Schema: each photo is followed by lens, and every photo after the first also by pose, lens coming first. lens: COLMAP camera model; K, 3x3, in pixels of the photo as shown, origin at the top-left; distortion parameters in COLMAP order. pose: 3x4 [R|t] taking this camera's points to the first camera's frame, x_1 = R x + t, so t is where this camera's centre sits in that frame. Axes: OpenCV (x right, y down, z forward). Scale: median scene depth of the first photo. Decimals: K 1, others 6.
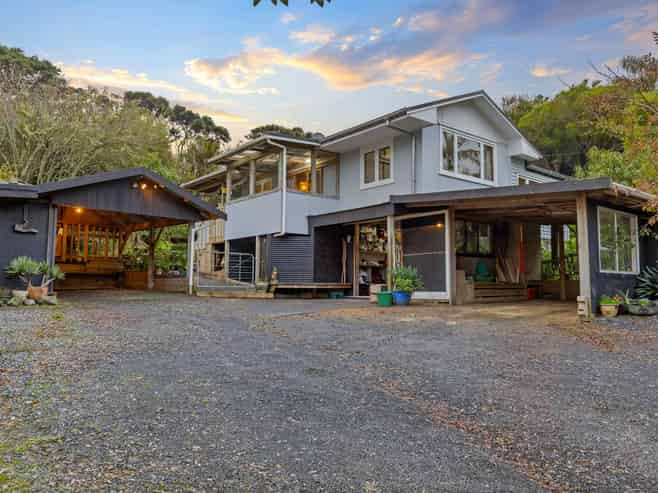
lens RADIAL K [[485.6, 0, 329.0], [0, 485.6, 246.5], [0, 0, 1]] dist [-0.000284, 0.000097]
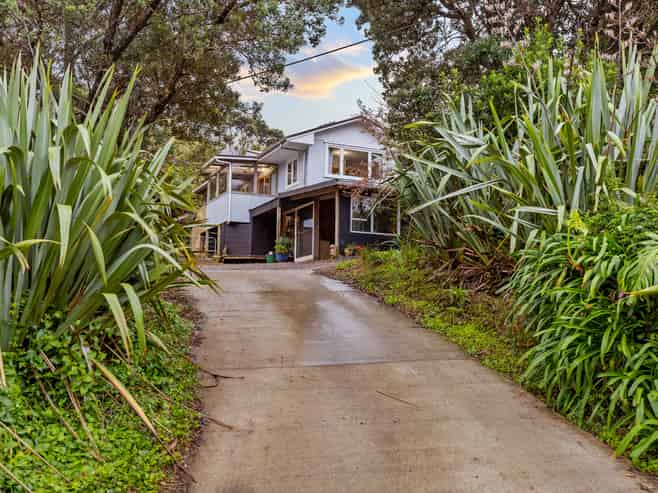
lens RADIAL K [[643.1, 0, 329.0], [0, 643.1, 246.5], [0, 0, 1]] dist [0.001894, 0.000281]
pose [[0.971758, -0.023581, -0.234798, 0.649274], [0.017901, 0.999494, -0.026292, 0.103496], [0.235300, 0.021346, 0.971688, -0.813974]]
